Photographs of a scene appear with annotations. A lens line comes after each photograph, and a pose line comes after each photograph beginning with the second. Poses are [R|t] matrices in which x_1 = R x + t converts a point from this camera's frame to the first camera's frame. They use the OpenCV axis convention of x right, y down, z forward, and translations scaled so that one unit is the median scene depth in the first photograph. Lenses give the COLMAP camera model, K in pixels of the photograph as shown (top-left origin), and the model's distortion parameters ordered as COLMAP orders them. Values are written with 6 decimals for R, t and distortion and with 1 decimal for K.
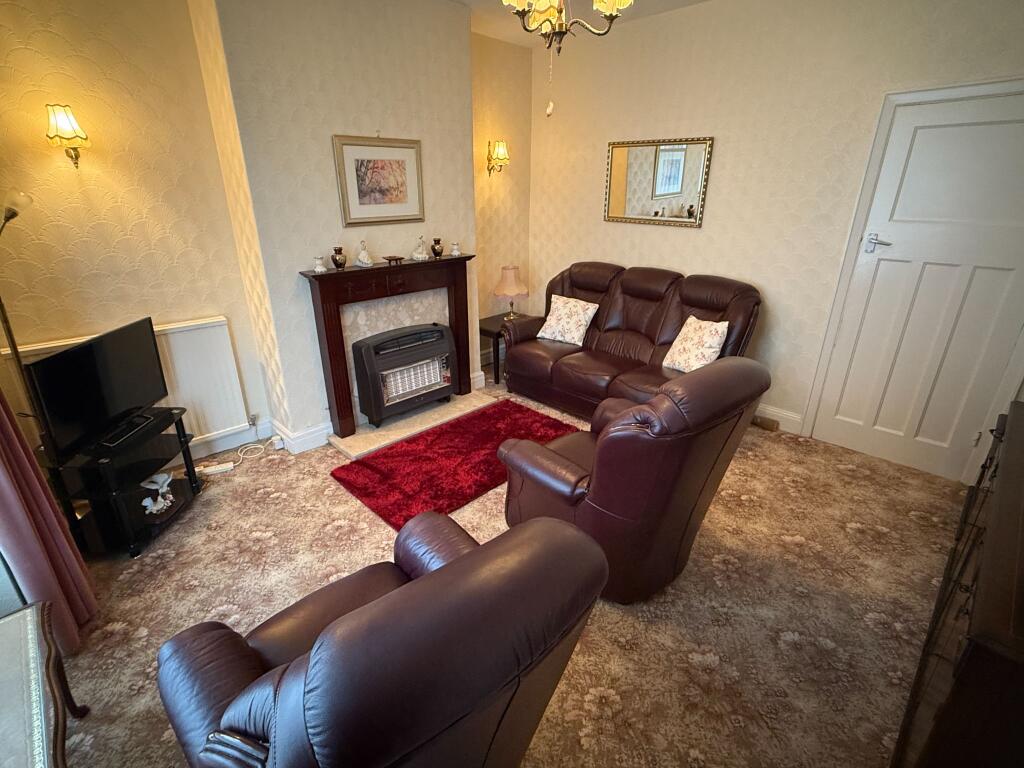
lens RADIAL K [[492.2, 0, 512.0], [0, 492.2, 384.0], [0, 0, 1]] dist [0.003043, 0.000085]
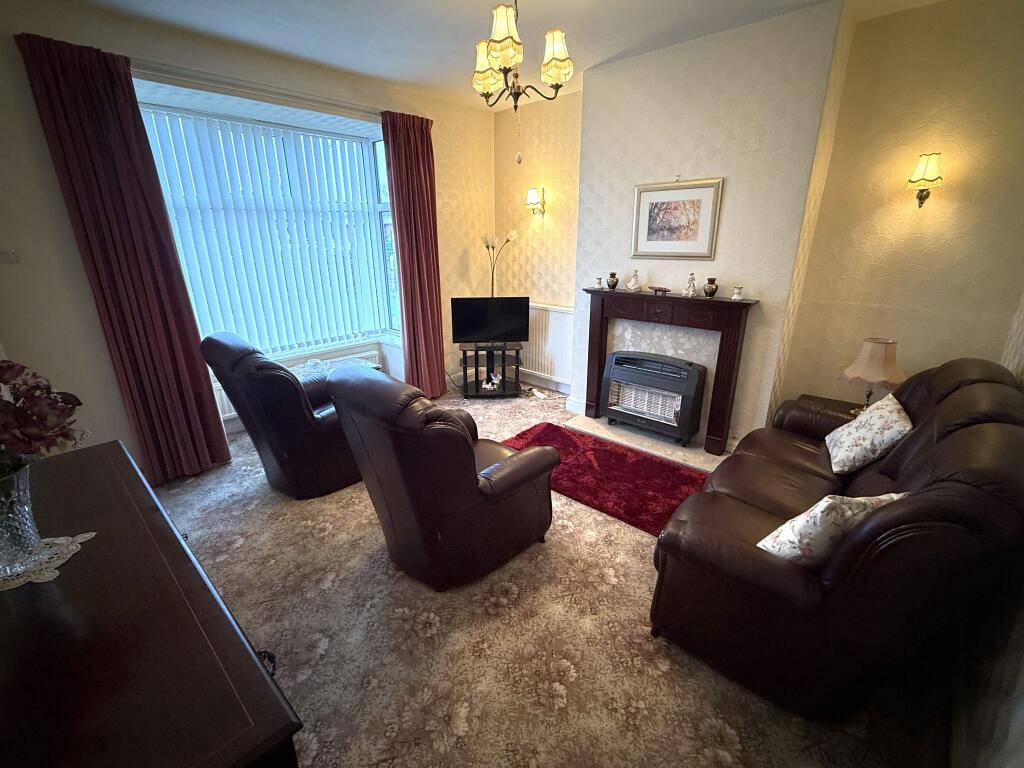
lens RADIAL K [[452.9, 0, 510.4], [0, 452.9, 385.0], [0, 0, 1]] dist [0.003018, -0.001310]
pose [[0.050443, 0.315894, -0.947453, 0.799787], [-0.366117, 0.888468, 0.276736, -0.233854], [0.929201, 0.332919, 0.160471, 0.627322]]
